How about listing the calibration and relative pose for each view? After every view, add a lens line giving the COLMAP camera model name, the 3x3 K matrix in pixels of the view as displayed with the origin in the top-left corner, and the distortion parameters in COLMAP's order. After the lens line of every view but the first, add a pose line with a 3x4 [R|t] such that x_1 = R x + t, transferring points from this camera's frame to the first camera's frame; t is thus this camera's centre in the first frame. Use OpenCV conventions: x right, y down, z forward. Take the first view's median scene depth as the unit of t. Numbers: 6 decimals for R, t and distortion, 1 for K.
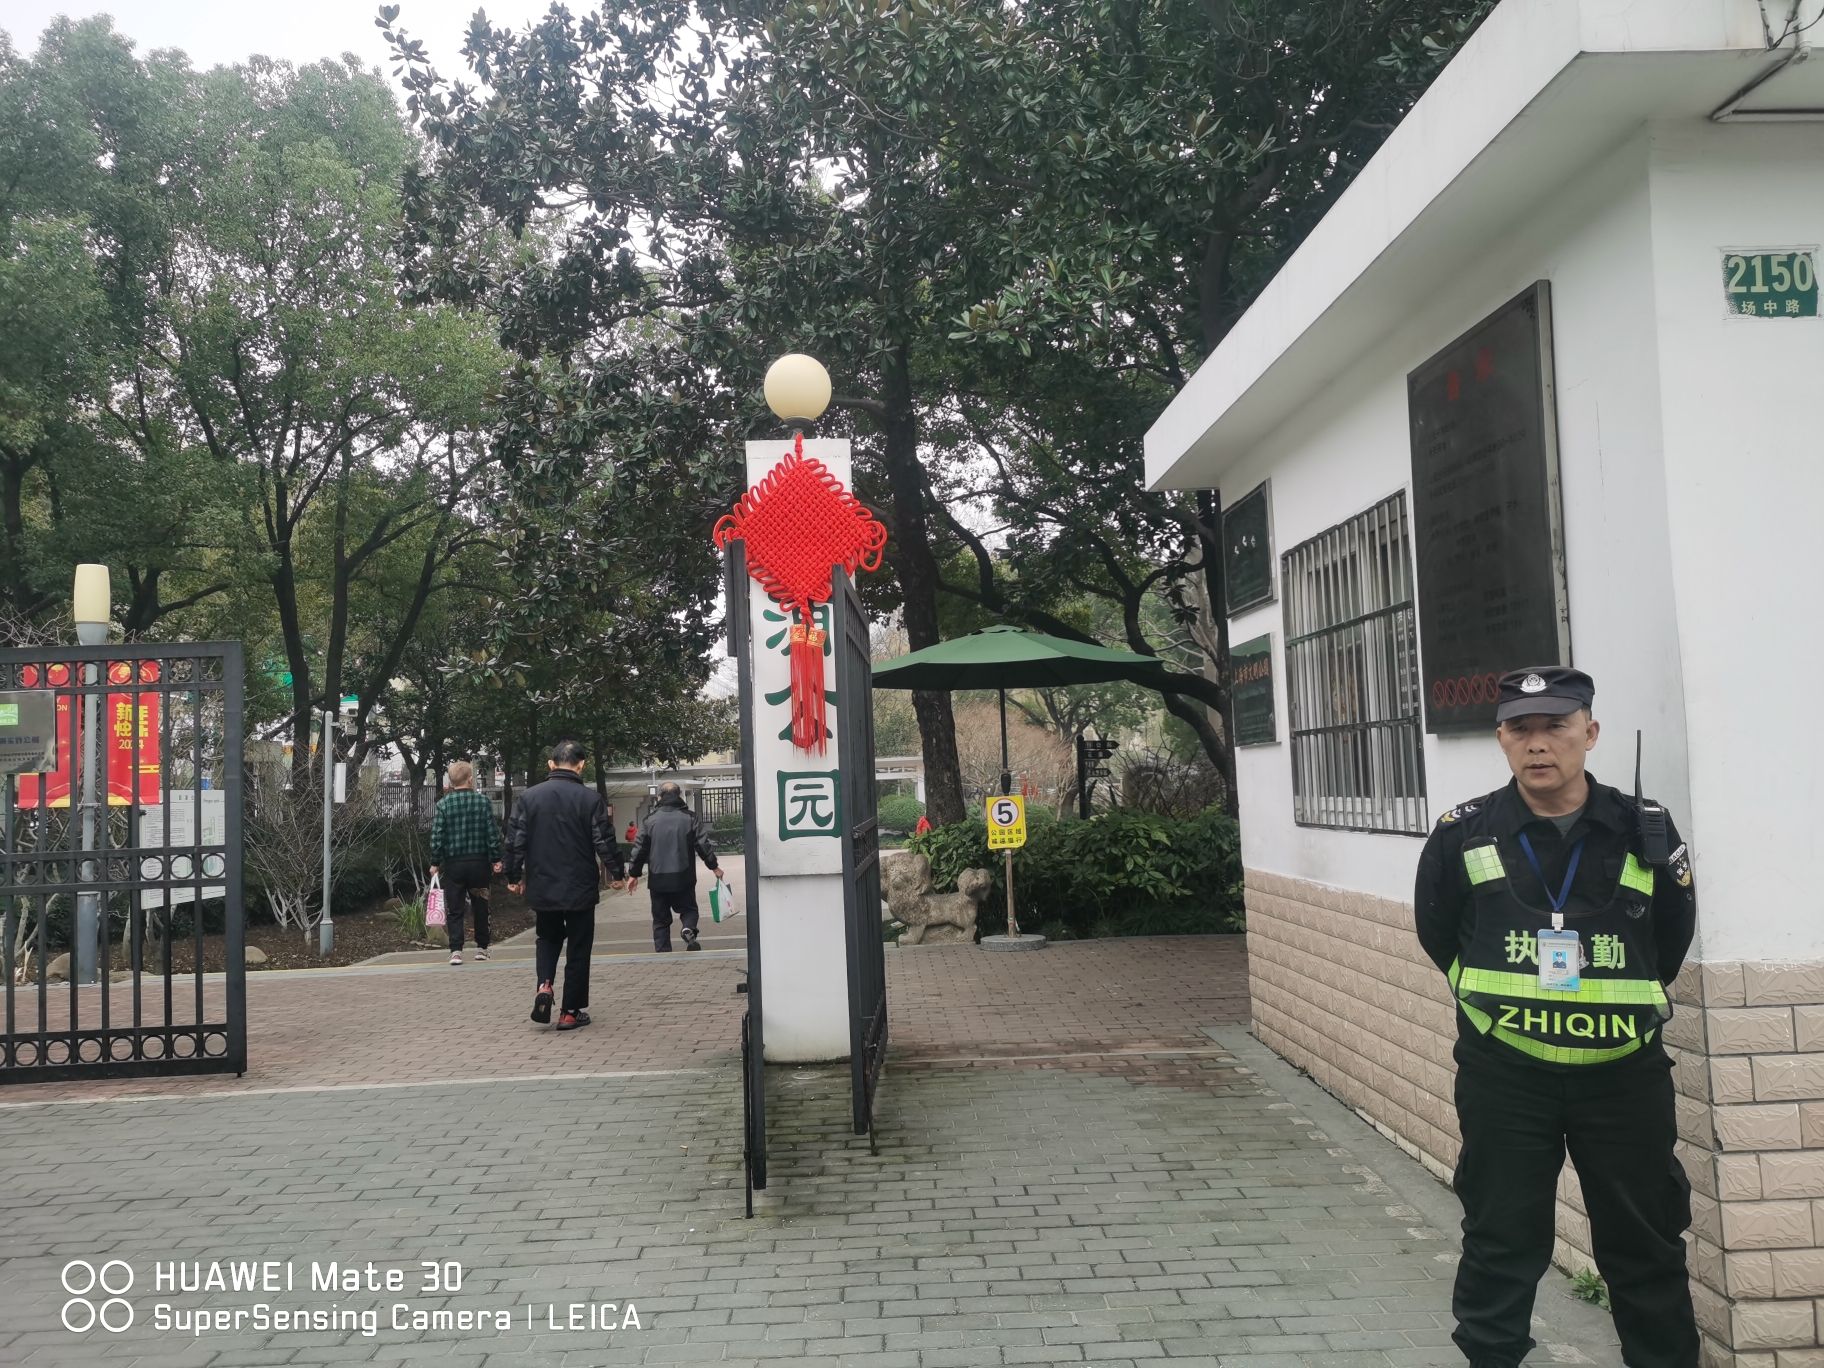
lens RADIAL K [[1401.8, 0, 937.4], [0, 1401.8, 705.0], [0, 0, 1]] dist [0.032928, -0.014712]
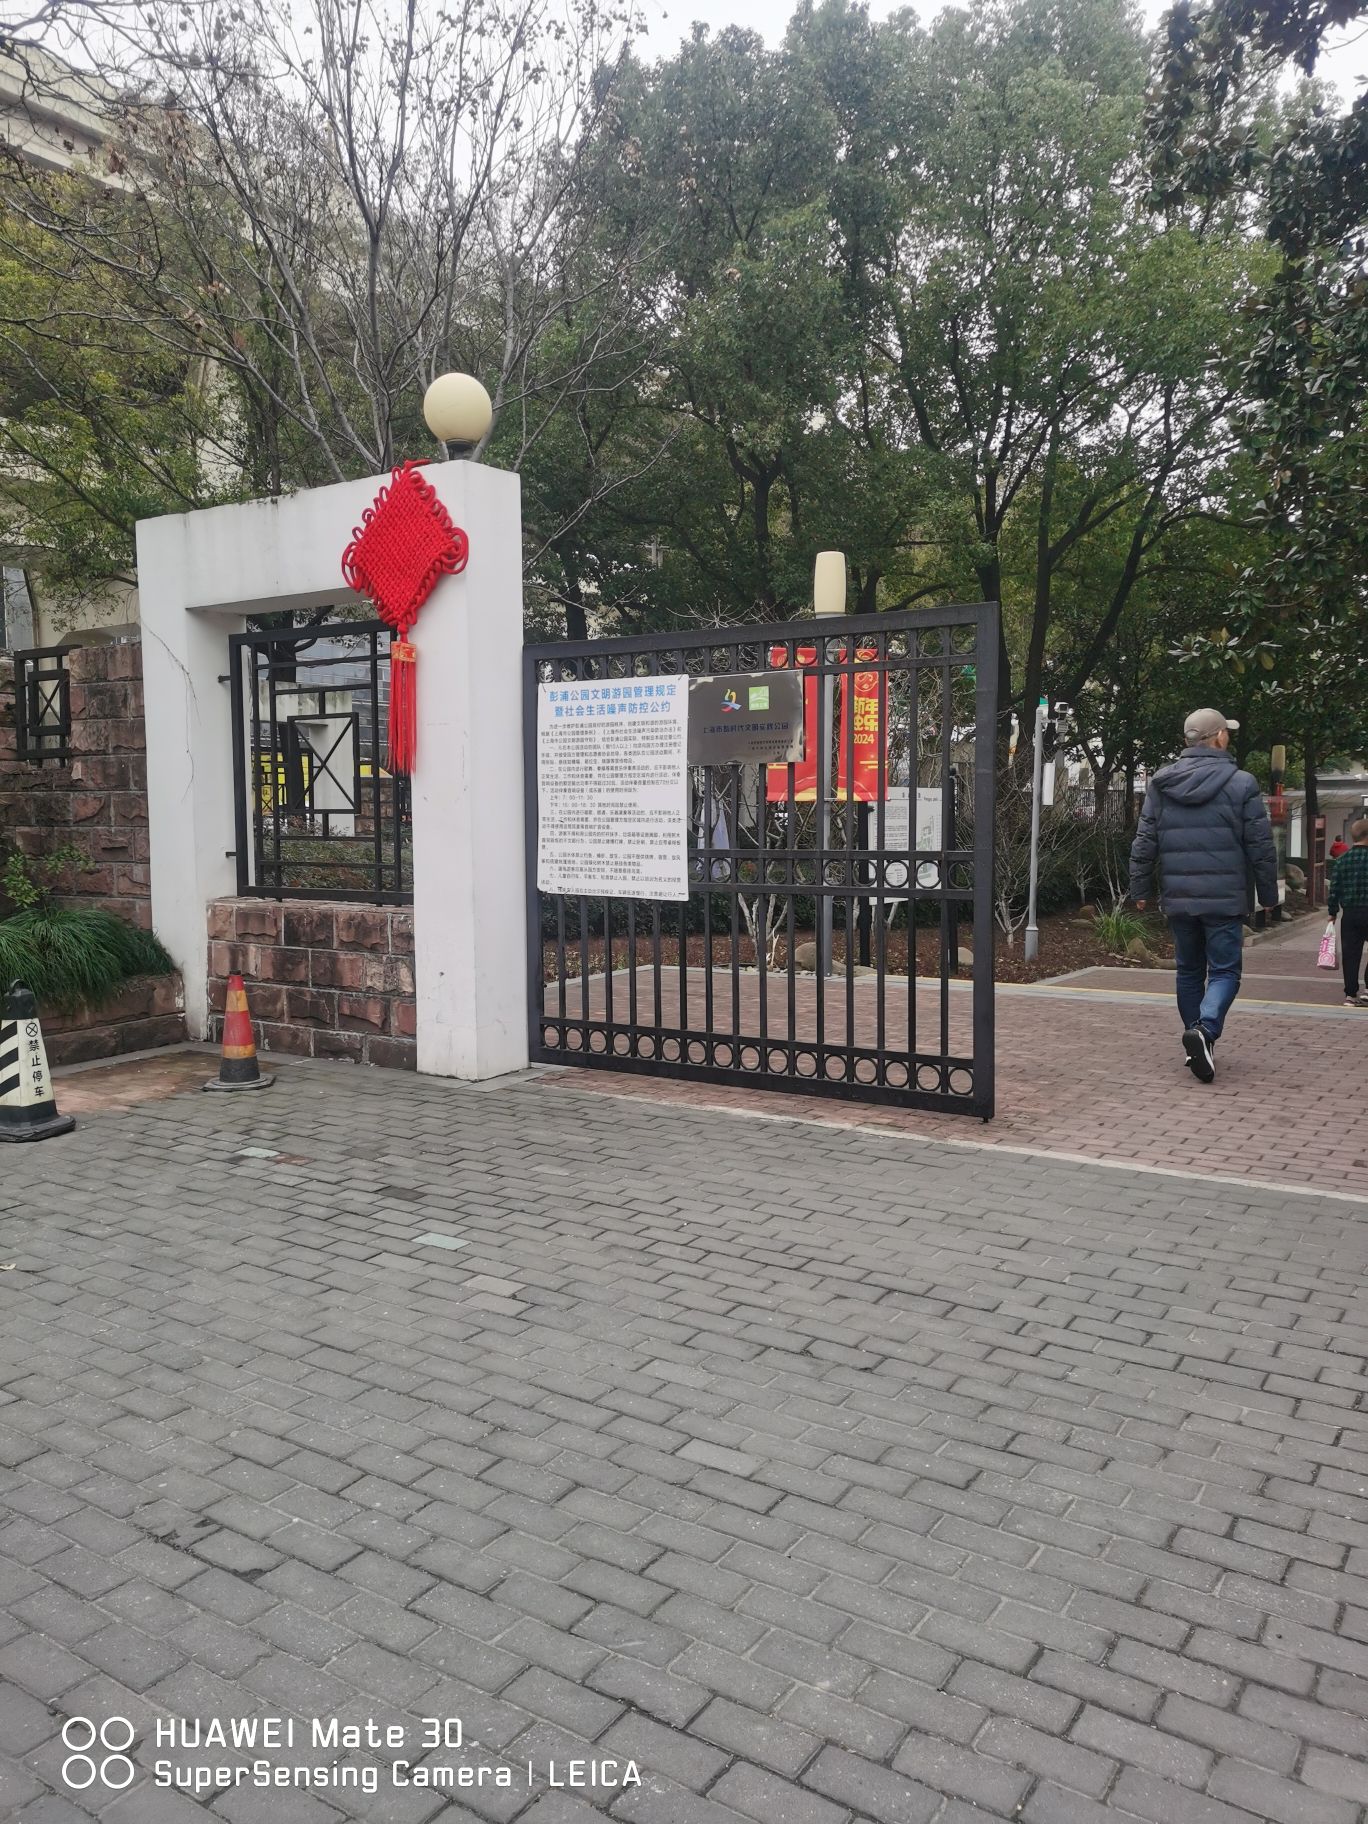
lens RADIAL K [[1401.8, 0, 681.3], [0, 1401.8, 910.2], [0, 0, 1]] dist [0.032928, -0.014712]
pose [[0.805743, 0.073518, -0.587685, -0.092087], [0.010047, 0.990427, 0.137675, 0.010394], [0.592180, -0.116834, 0.797290, 0.138589]]
